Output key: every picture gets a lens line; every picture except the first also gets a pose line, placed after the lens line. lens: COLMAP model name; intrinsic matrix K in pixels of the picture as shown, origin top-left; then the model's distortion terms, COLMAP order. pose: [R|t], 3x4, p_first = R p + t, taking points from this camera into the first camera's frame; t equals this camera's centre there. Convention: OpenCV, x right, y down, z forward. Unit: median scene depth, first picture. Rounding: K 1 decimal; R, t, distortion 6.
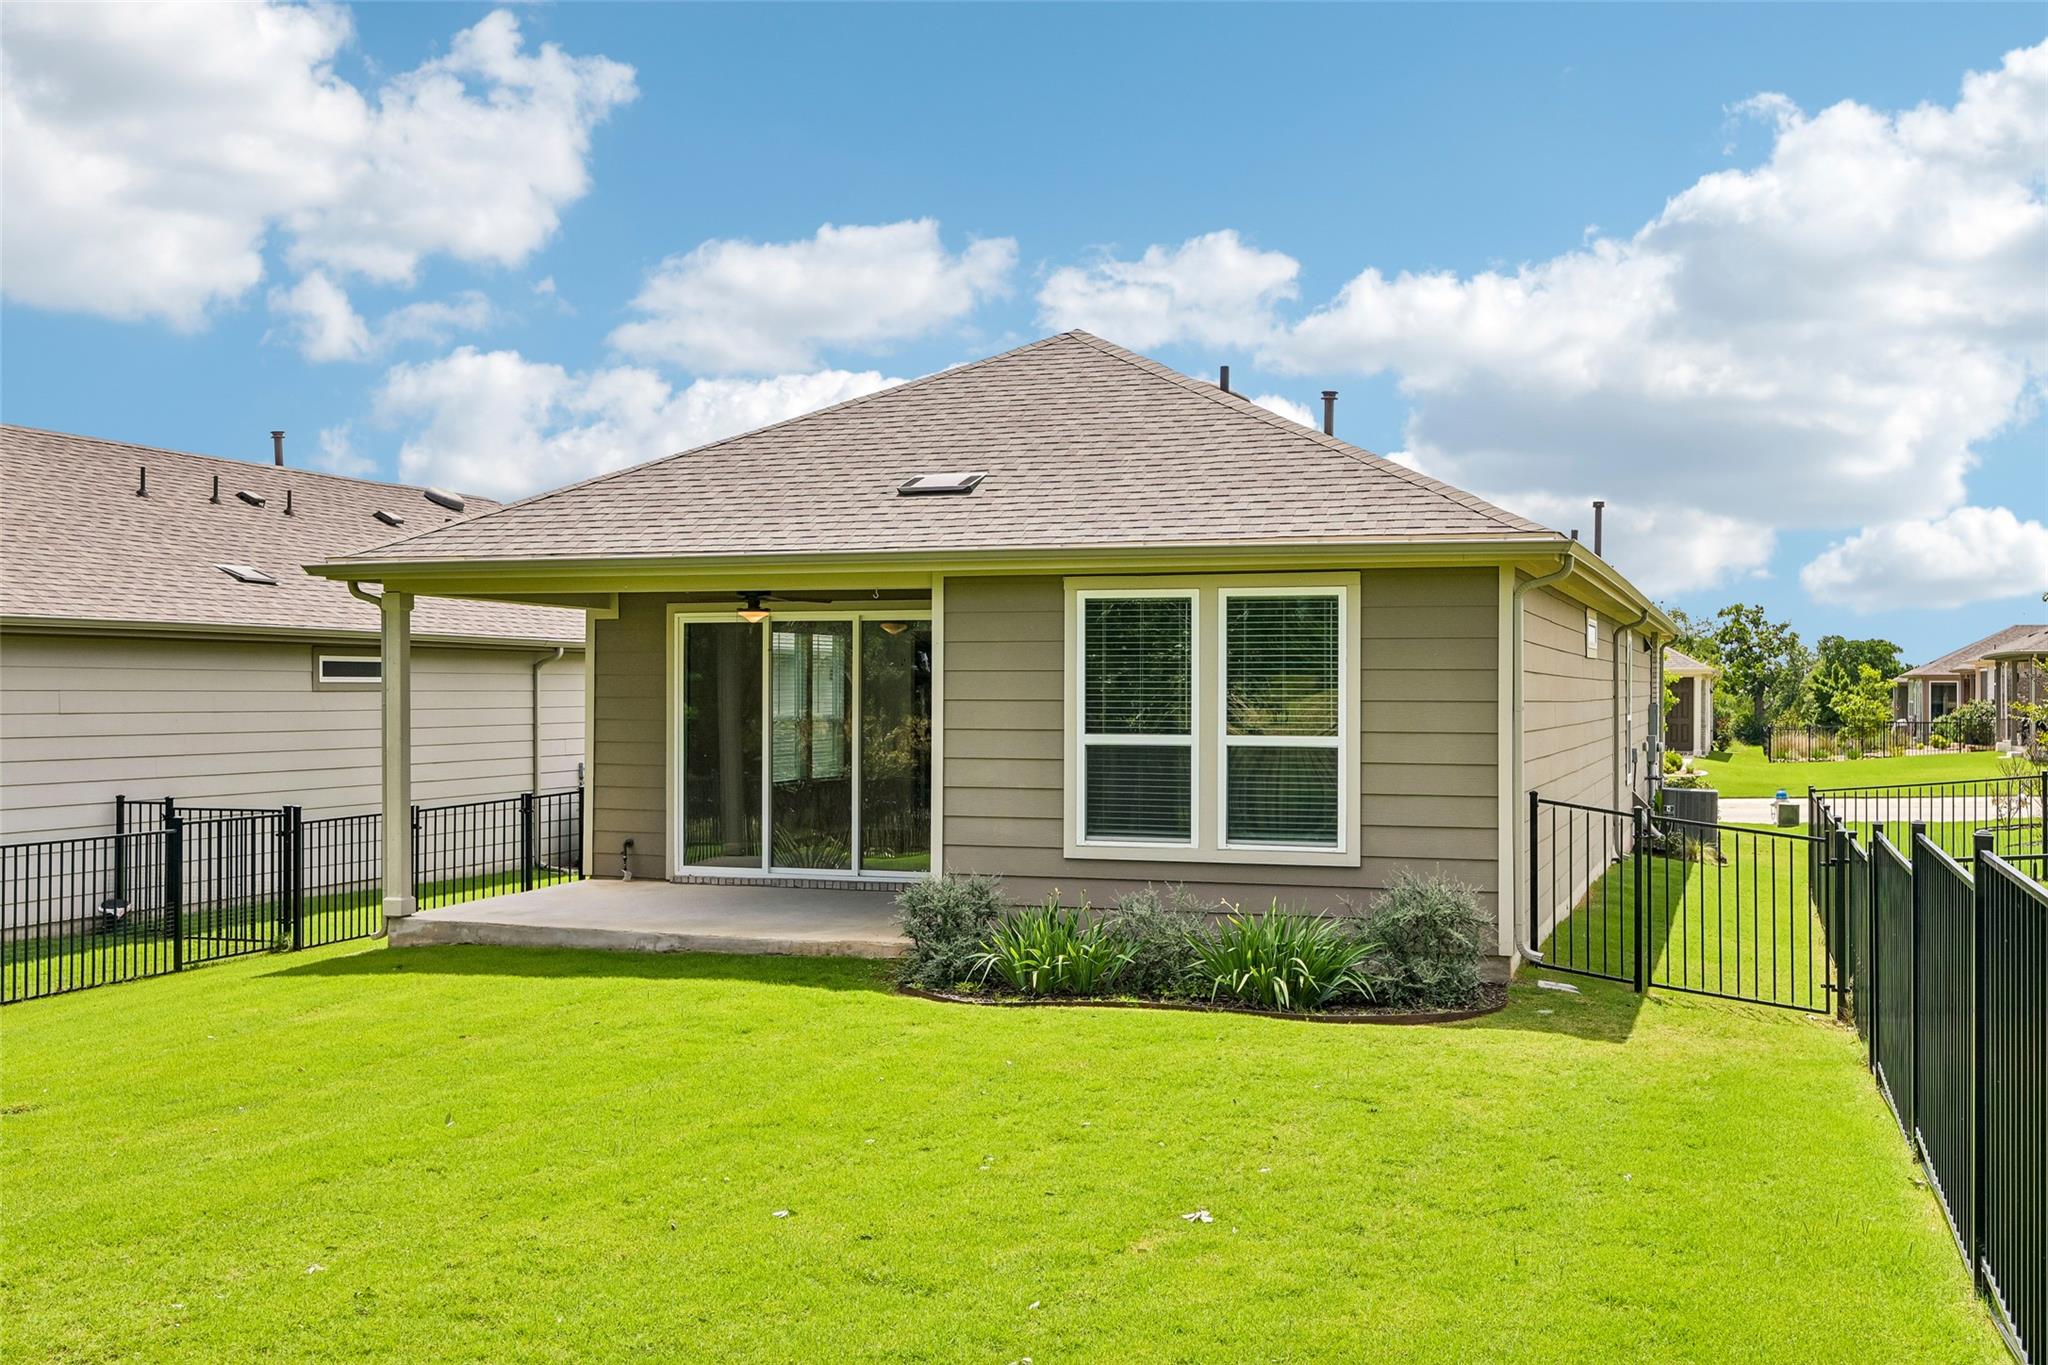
lens RADIAL K [[2050.5, 0, 1024.6], [0, 2050.5, 673.2], [0, 0, 1]] dist [-0.001793, 0.000000]
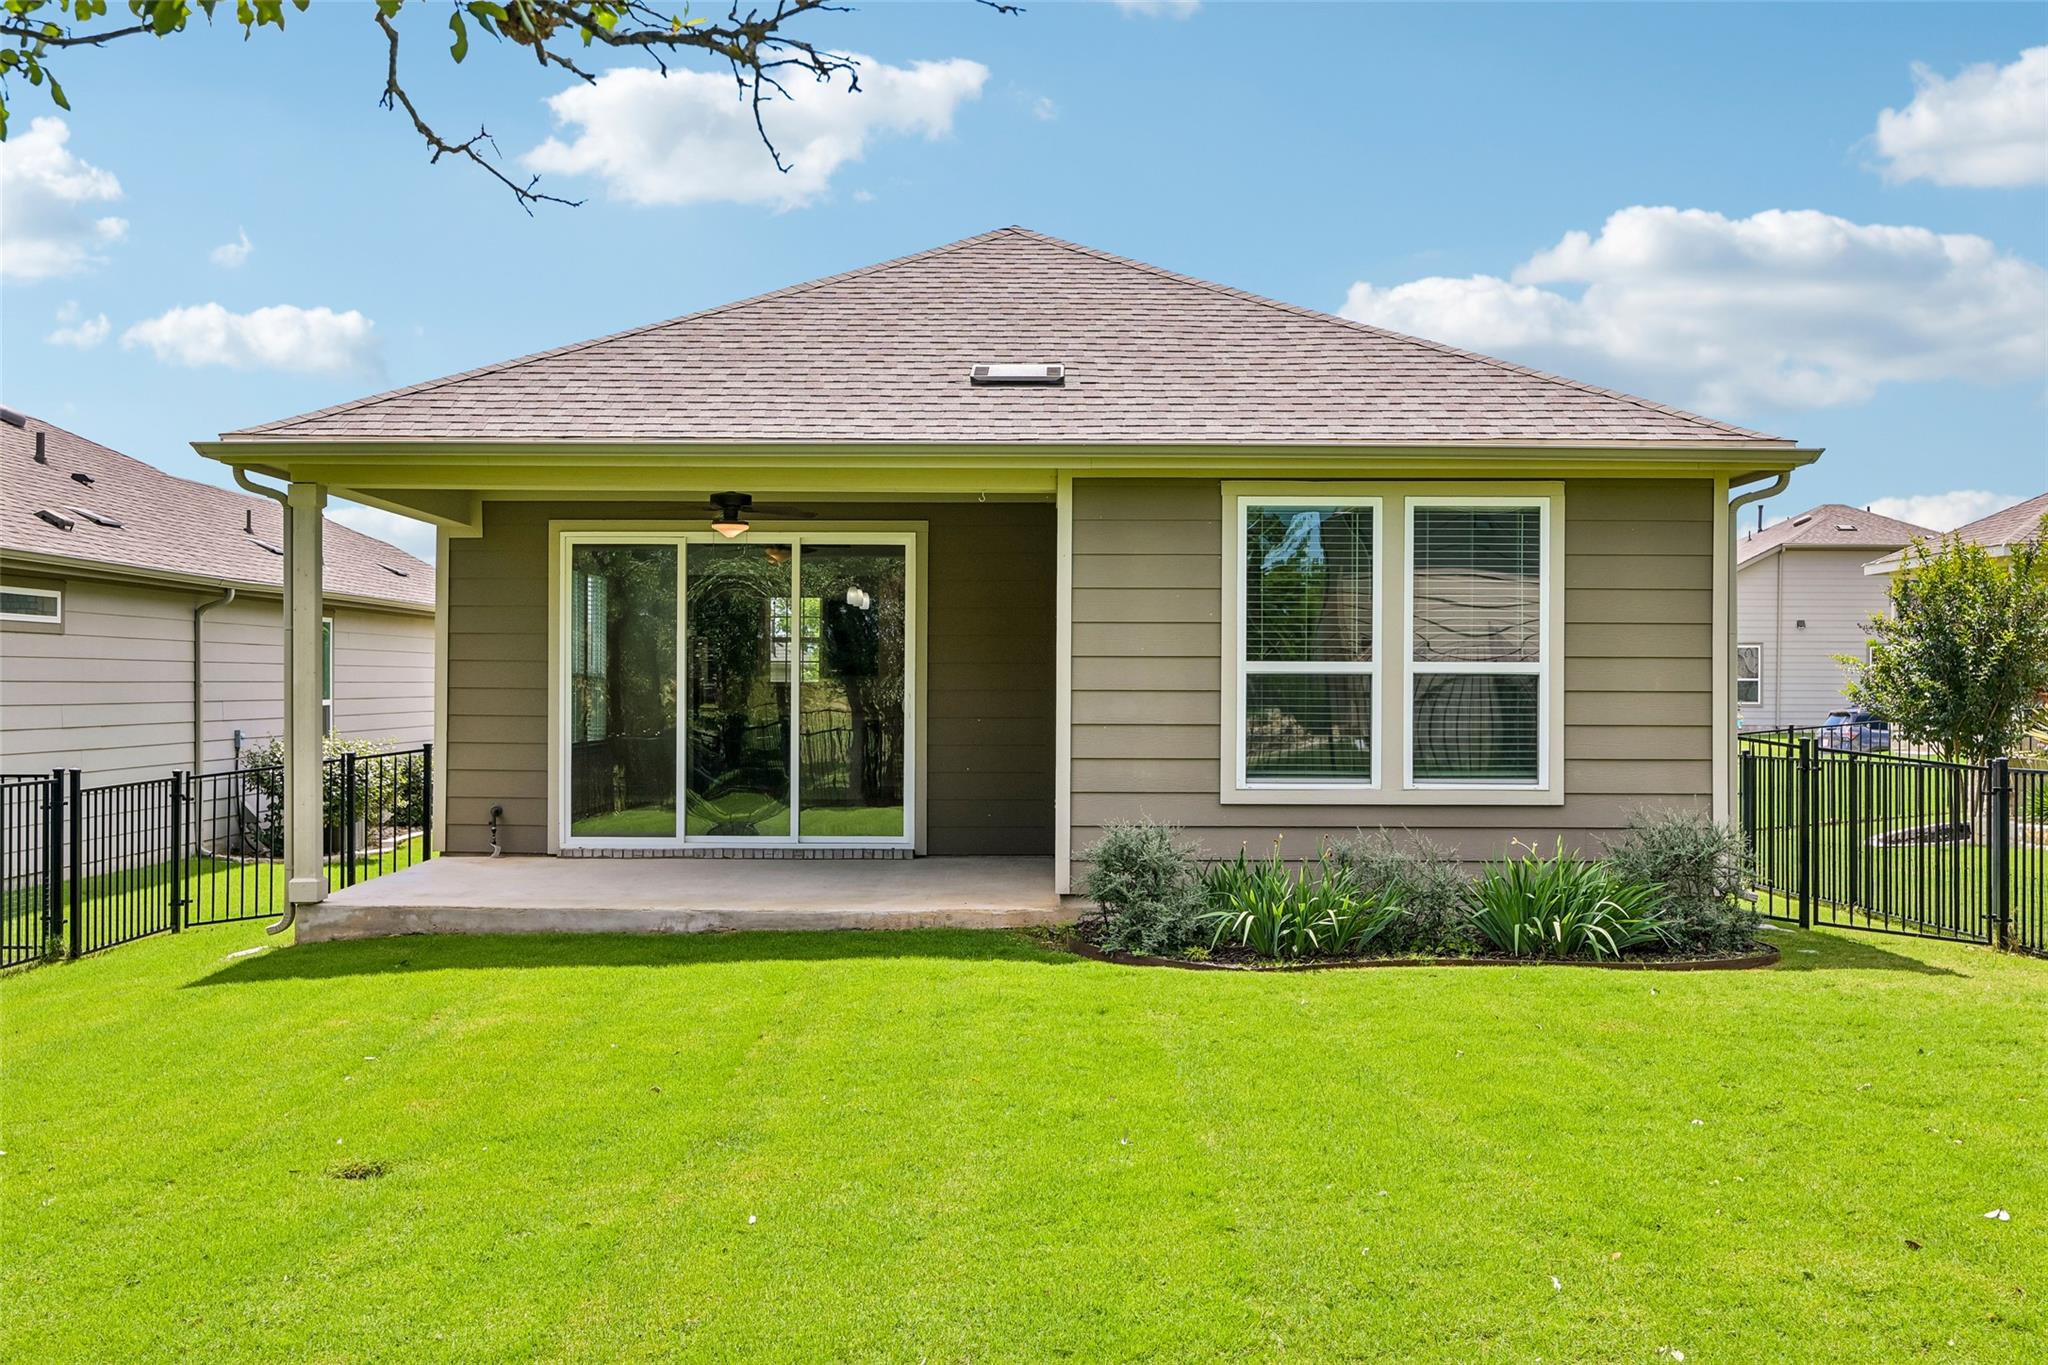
lens RADIAL K [[2050.5, 0, 1023.8], [0, 2050.5, 682.9], [0, 0, 1]] dist [-0.001793, 0.000000]
pose [[0.945295, 0.002096, 0.326210, -0.343516], [-0.004216, 0.999974, 0.005793, 0.034043], [-0.326190, -0.006851, 0.945280, 0.205414]]
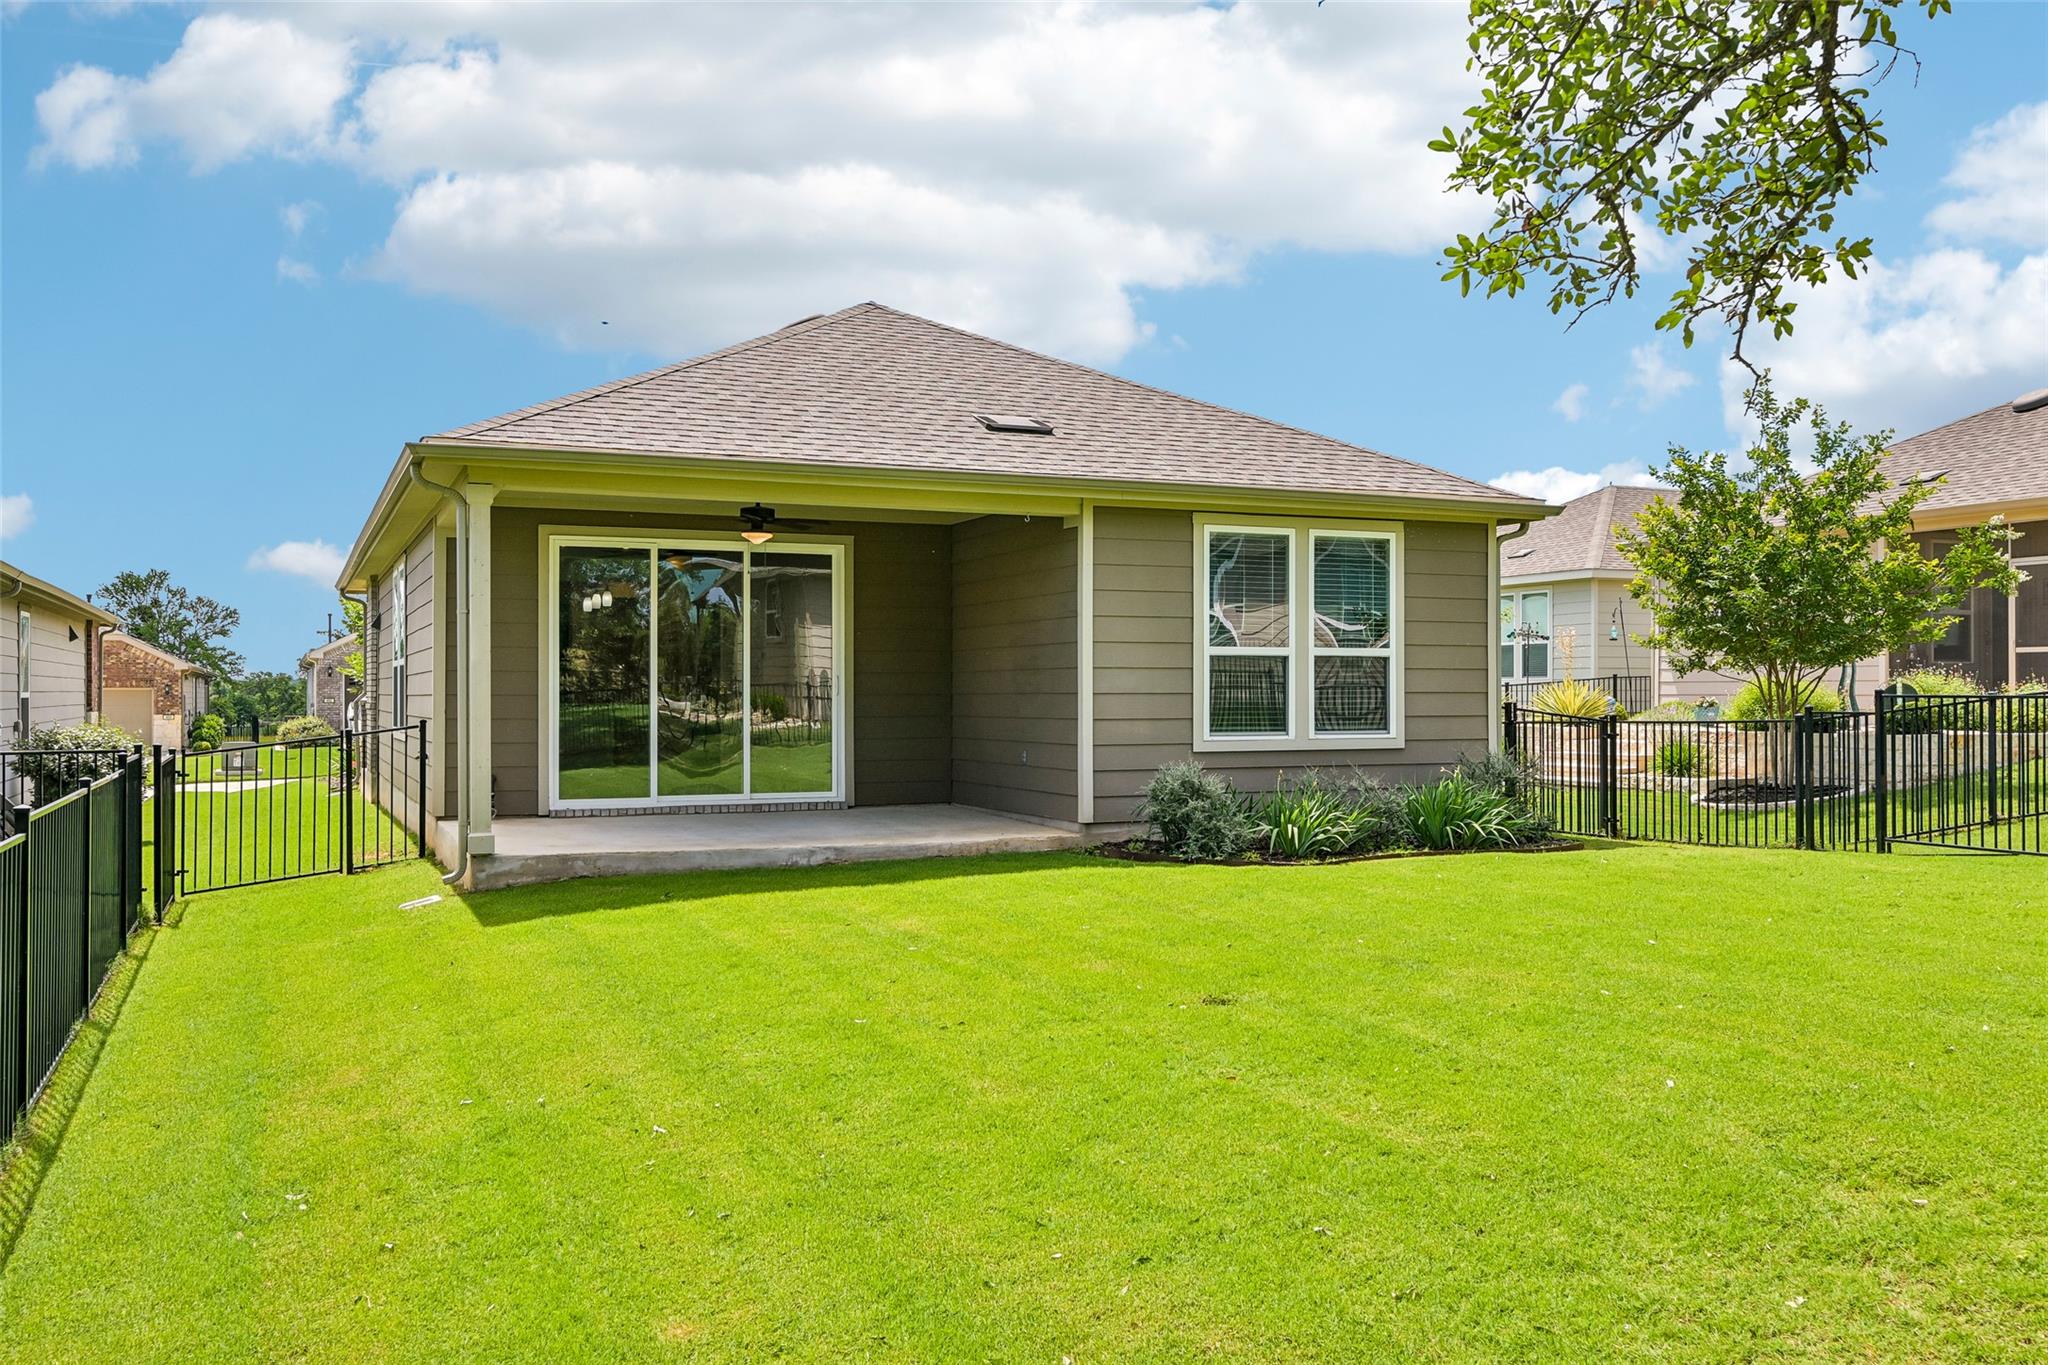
lens RADIAL K [[1723.6, 0, 1024.4], [0, 1723.6, 689.7], [0, 0, 1]] dist [-0.003539, -0.006615]
pose [[0.732028, -0.000885, 0.681275, -0.722807], [-0.002144, 0.999991, 0.003602, 0.051141], [-0.681272, -0.004098, 0.732019, 0.344357]]
